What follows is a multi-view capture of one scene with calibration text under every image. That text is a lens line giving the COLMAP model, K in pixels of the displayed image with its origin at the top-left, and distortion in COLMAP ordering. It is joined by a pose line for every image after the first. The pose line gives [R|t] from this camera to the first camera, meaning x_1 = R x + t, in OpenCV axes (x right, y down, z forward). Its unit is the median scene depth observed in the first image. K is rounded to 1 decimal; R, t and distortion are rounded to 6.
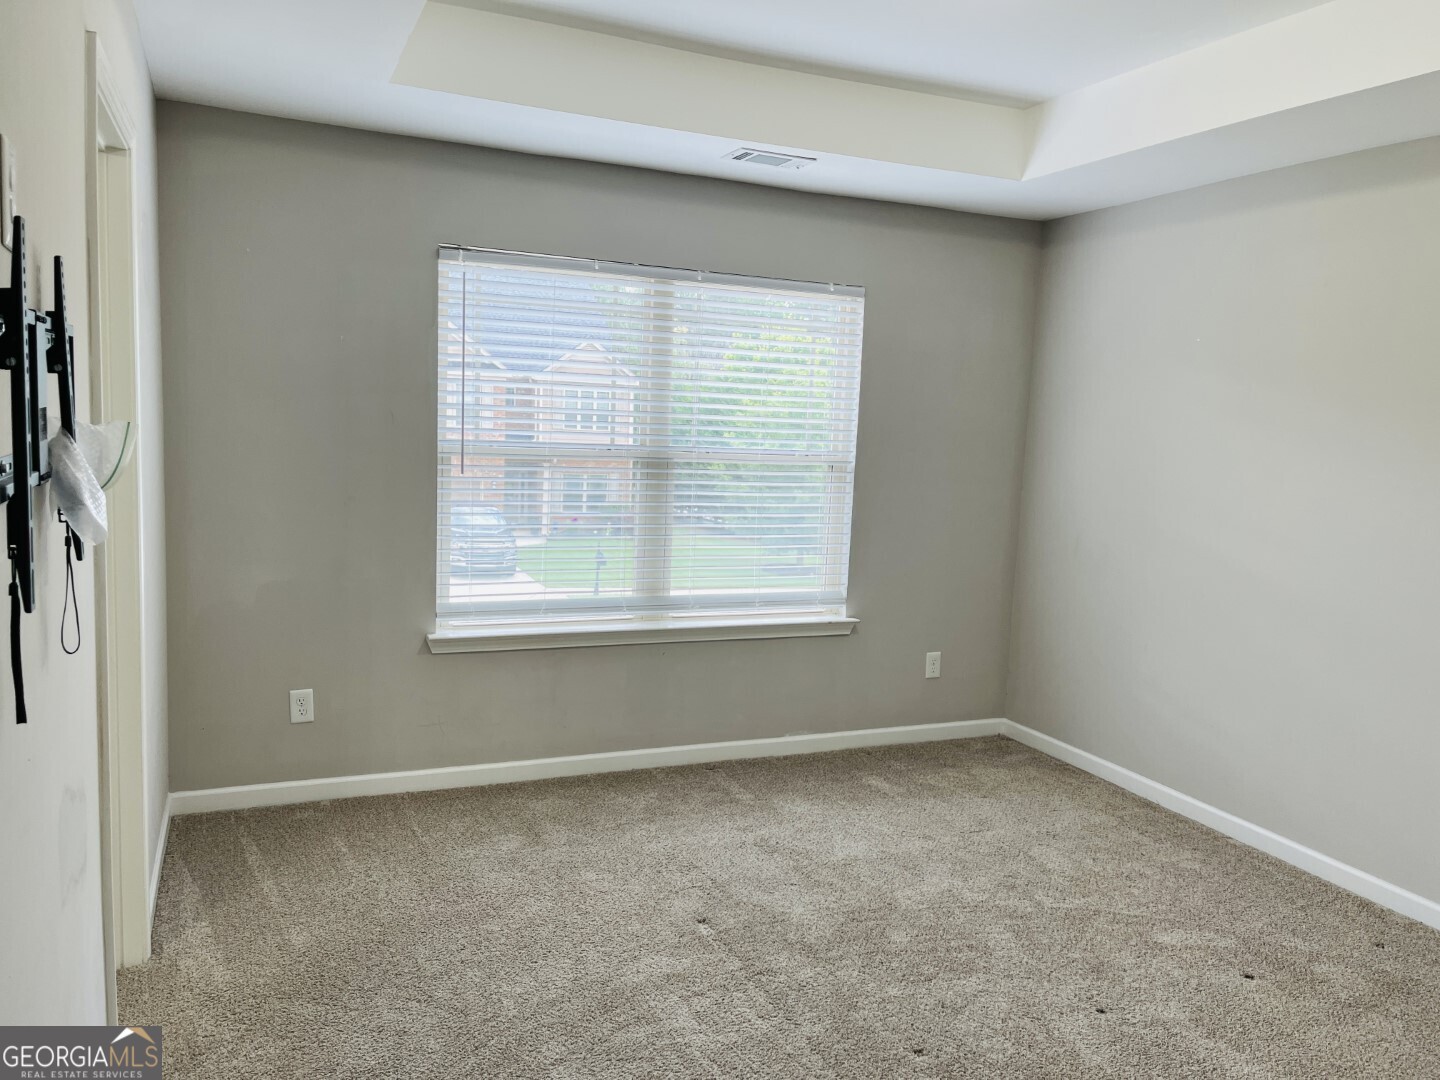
lens RADIAL K [[1096.9, 0, 726.5], [0, 1096.9, 542.9], [0, 0, 1]] dist [0.035404, -0.013838]
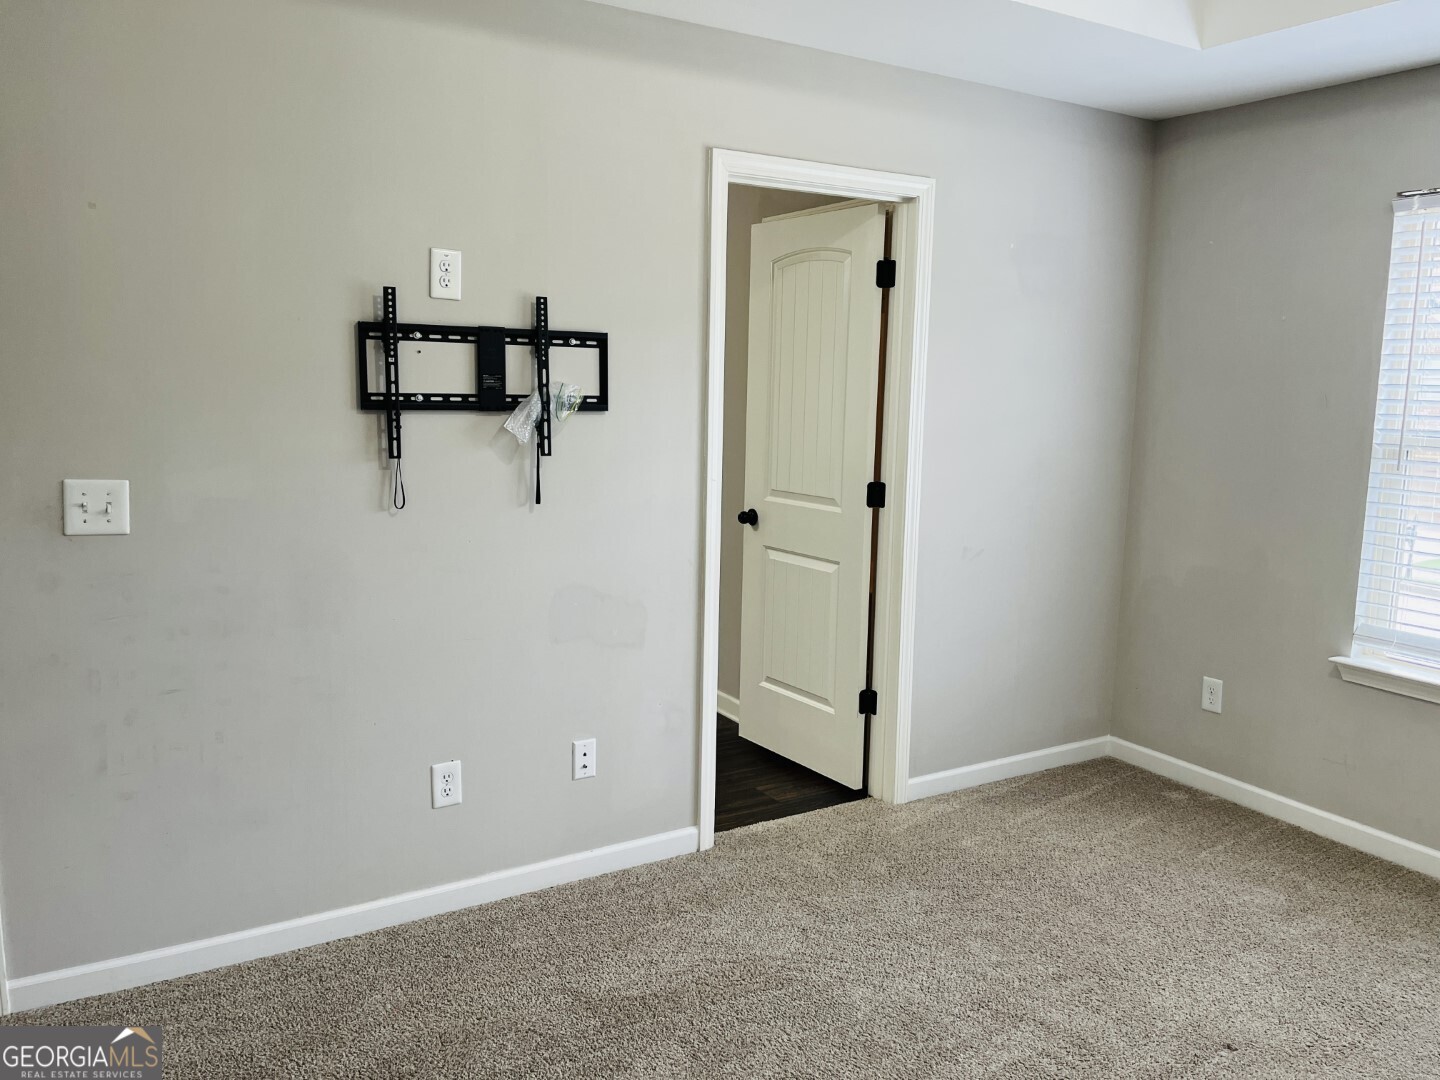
lens RADIAL K [[1096.9, 0, 721.8], [0, 1096.9, 532.8], [0, 0, 1]] dist [0.035404, -0.013838]
pose [[0.141624, 0.103233, -0.984523, 0.530199], [-0.131654, 0.987677, 0.084625, -0.023035], [0.981127, 0.117632, 0.153470, 0.403462]]
